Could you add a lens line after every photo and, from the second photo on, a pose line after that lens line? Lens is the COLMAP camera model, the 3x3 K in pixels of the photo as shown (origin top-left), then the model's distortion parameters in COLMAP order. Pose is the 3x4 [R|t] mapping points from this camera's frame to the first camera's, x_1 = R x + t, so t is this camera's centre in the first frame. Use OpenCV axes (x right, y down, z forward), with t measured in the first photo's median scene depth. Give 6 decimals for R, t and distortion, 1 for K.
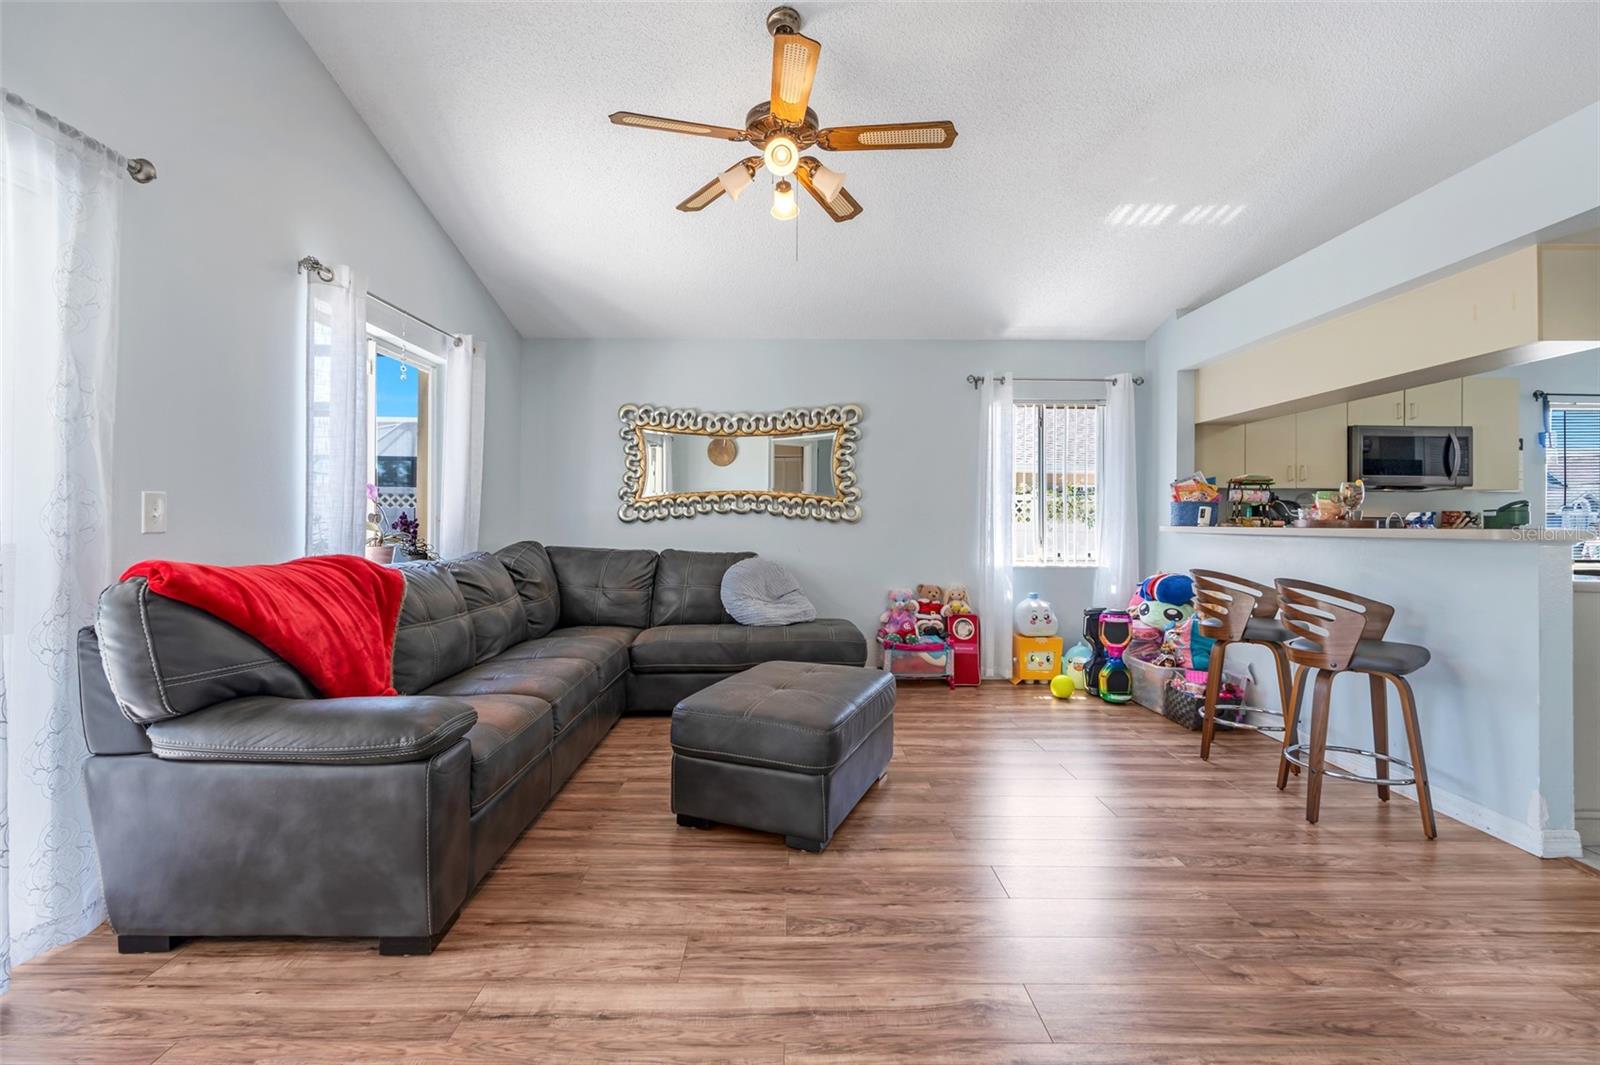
lens RADIAL K [[706.7, 0, 788.1], [0, 706.7, 525.8], [0, 0, 1]] dist [-0.001941, -0.000459]
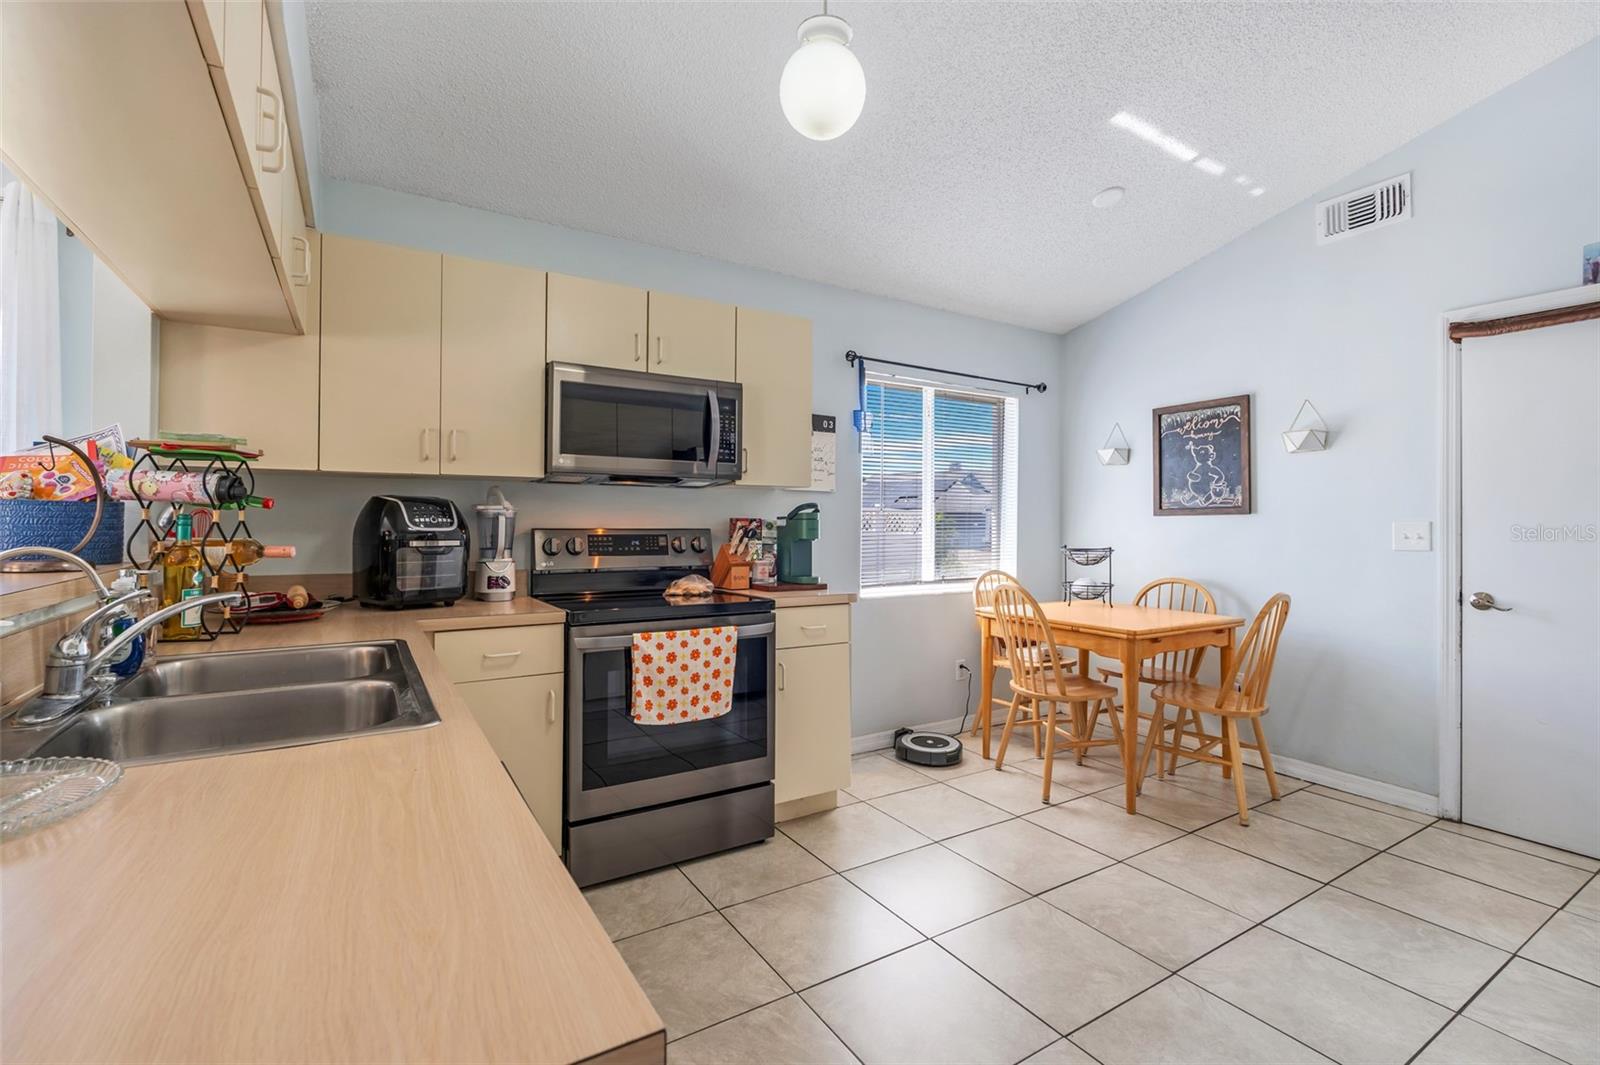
lens RADIAL K [[705.7, 0, 797.2], [0, 705.7, 527.5], [0, 0, 1]] dist [-0.000117, -0.000090]
pose [[0.849179, -0.003135, 0.528096, 1.328760], [-0.005850, 0.999865, 0.015342, -0.046087], [-0.528073, -0.016118, 0.849046, 0.863583]]
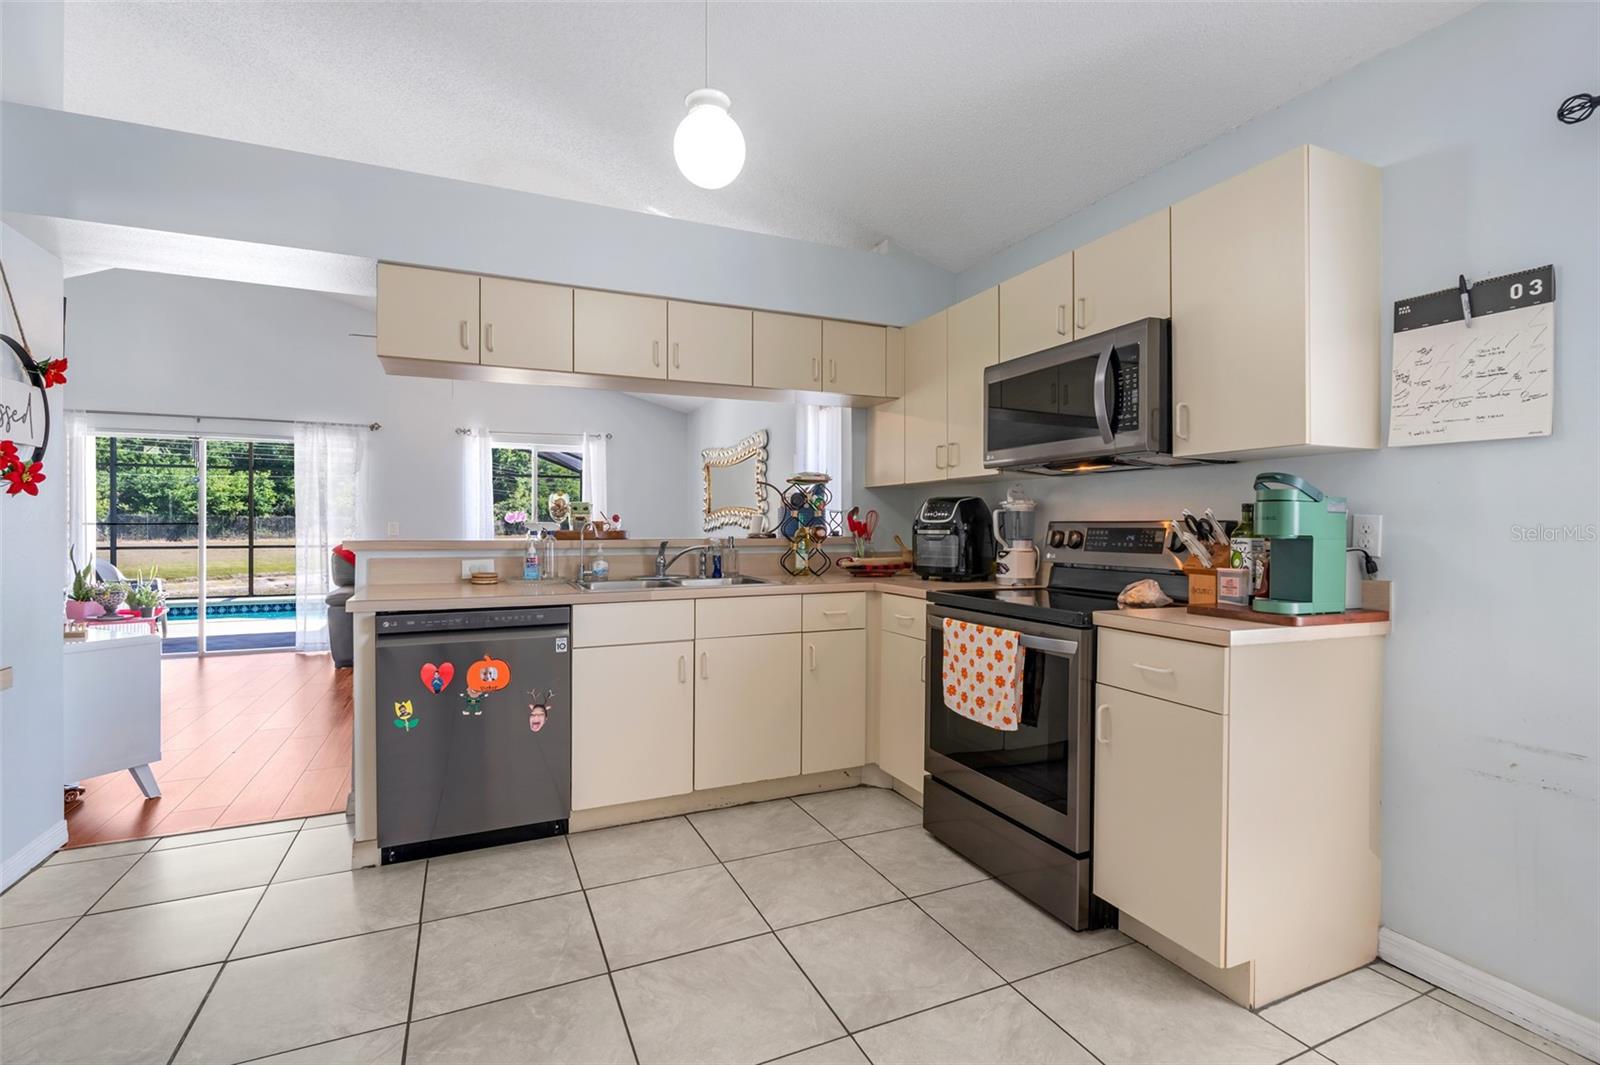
lens RADIAL K [[732.2, 0, 795.5], [0, 732.2, 535.9], [0, 0, 1]] dist [-0.001333, -0.000322]
pose [[0.409265, 0.010786, -0.912352, 2.535986], [0.004607, 0.999893, 0.013888, -0.018060], [0.912404, -0.009887, 0.409171, 1.173869]]
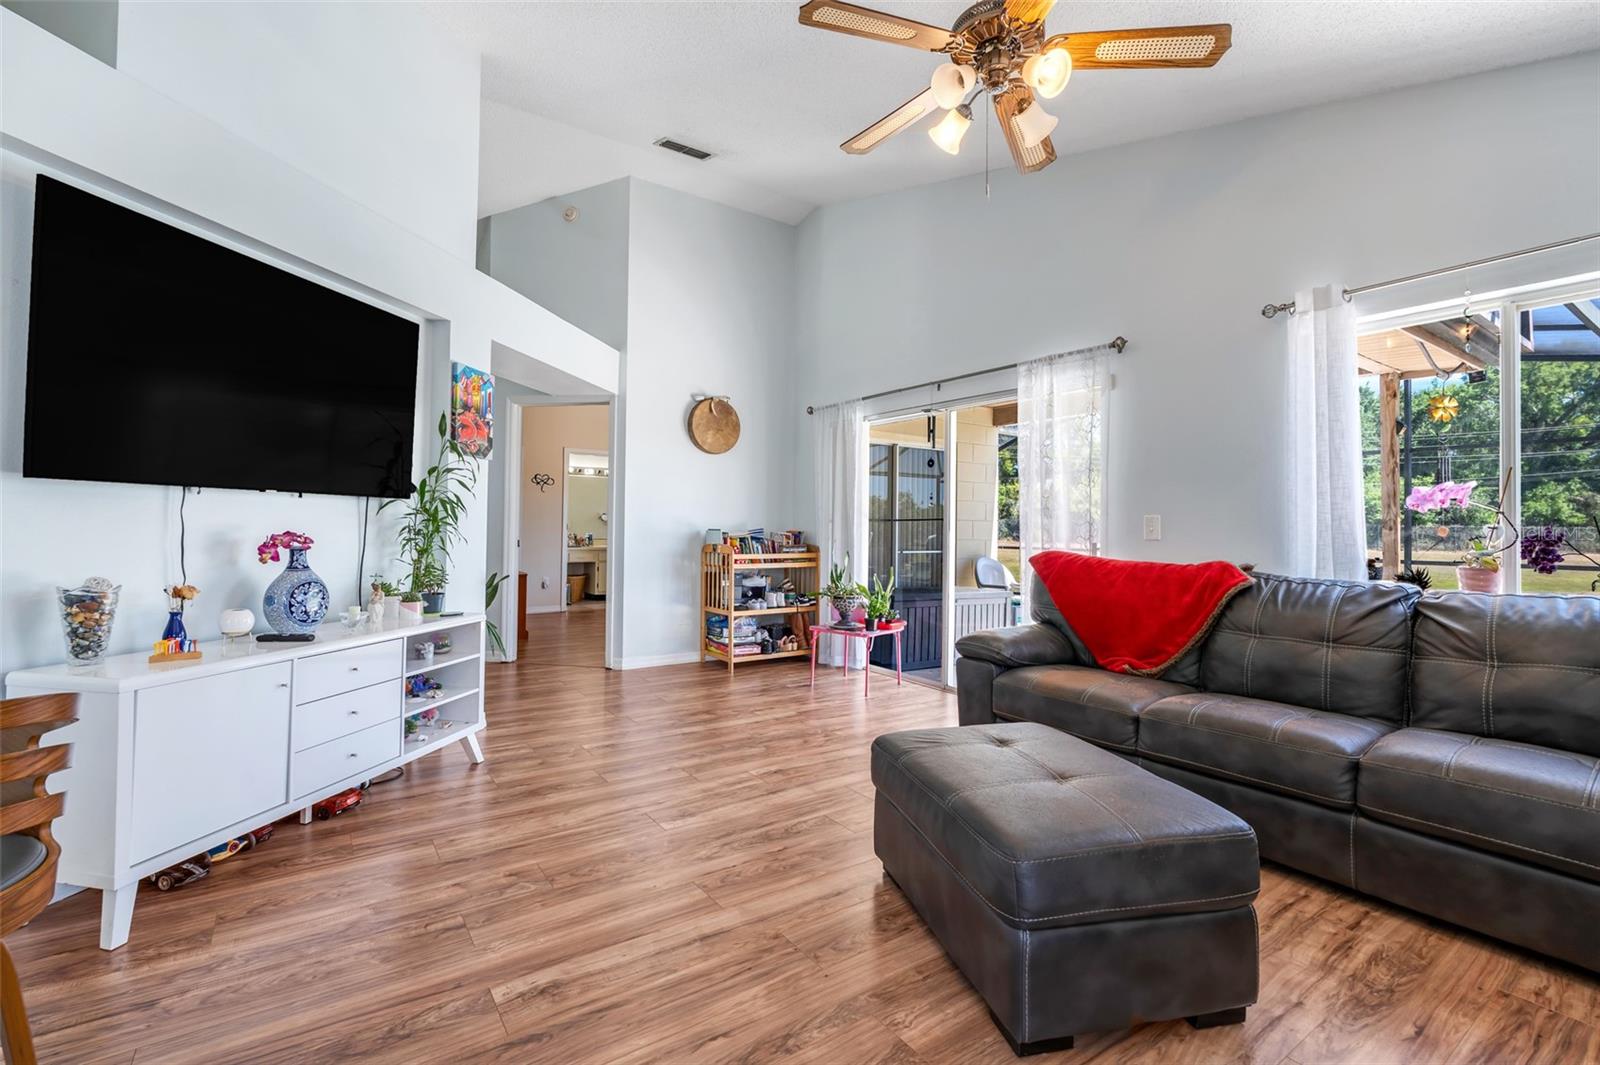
lens RADIAL K [[710.3, 0, 794.6], [0, 710.3, 520.6], [0, 0, 1]] dist [0.001082, 0.000009]
pose [[-0.819734, -0.019900, -0.572398, 0.703234], [-0.015526, 0.999801, -0.012524, -0.000338], [0.572534, -0.001380, -0.819880, 1.706198]]
